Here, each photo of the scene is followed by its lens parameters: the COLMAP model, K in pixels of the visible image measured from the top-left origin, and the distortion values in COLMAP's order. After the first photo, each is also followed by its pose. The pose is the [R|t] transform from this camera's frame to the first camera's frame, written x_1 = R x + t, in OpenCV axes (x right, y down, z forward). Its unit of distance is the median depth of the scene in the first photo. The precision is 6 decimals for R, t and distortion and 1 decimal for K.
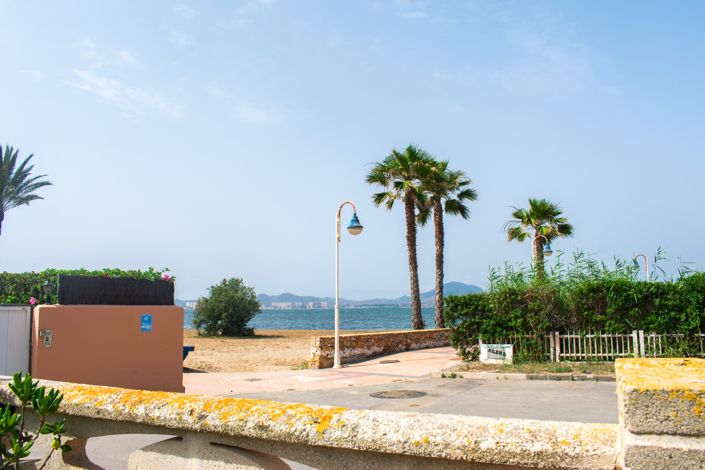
lens RADIAL K [[573.9, 0, 337.3], [0, 573.9, 234.1], [0, 0, 1]] dist [-0.084746, 0.006415]
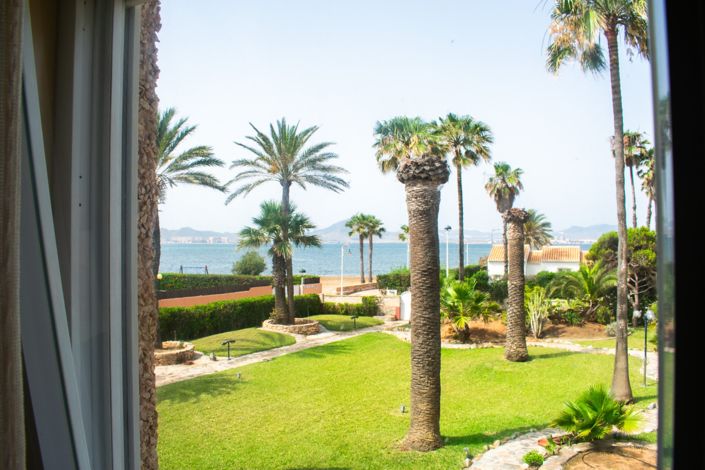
lens RADIAL K [[573.9, 0, 337.3], [0, 573.9, 234.1], [0, 0, 1]] dist [-0.084746, 0.006415]
pose [[0.983412, 0.012635, 0.180943, -0.453727], [-0.033328, 0.993174, 0.111783, -0.347689], [-0.178295, -0.115959, 0.977120, -1.534635]]
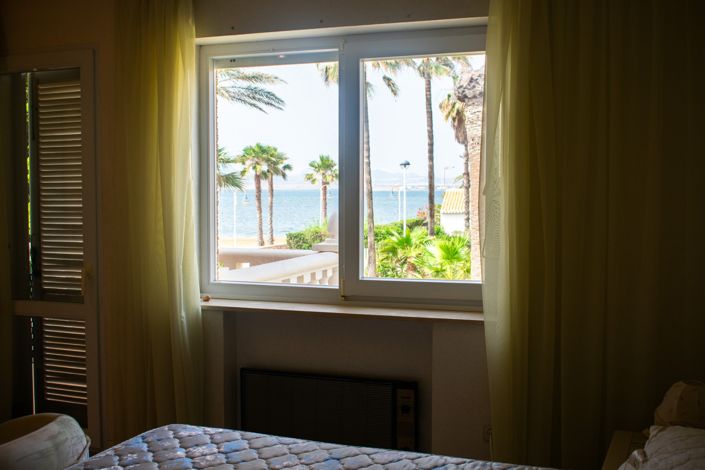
lens RADIAL K [[868.9, 0, 352.5], [0, 868.9, 235.0], [0, 0, 1]] dist [-0.008947, -0.001786]
pose [[0.924774, -0.010607, 0.380368, -0.626905], [-0.058237, 0.983889, 0.169027, -0.343356], [-0.376033, -0.178463, 0.909258, -1.582943]]
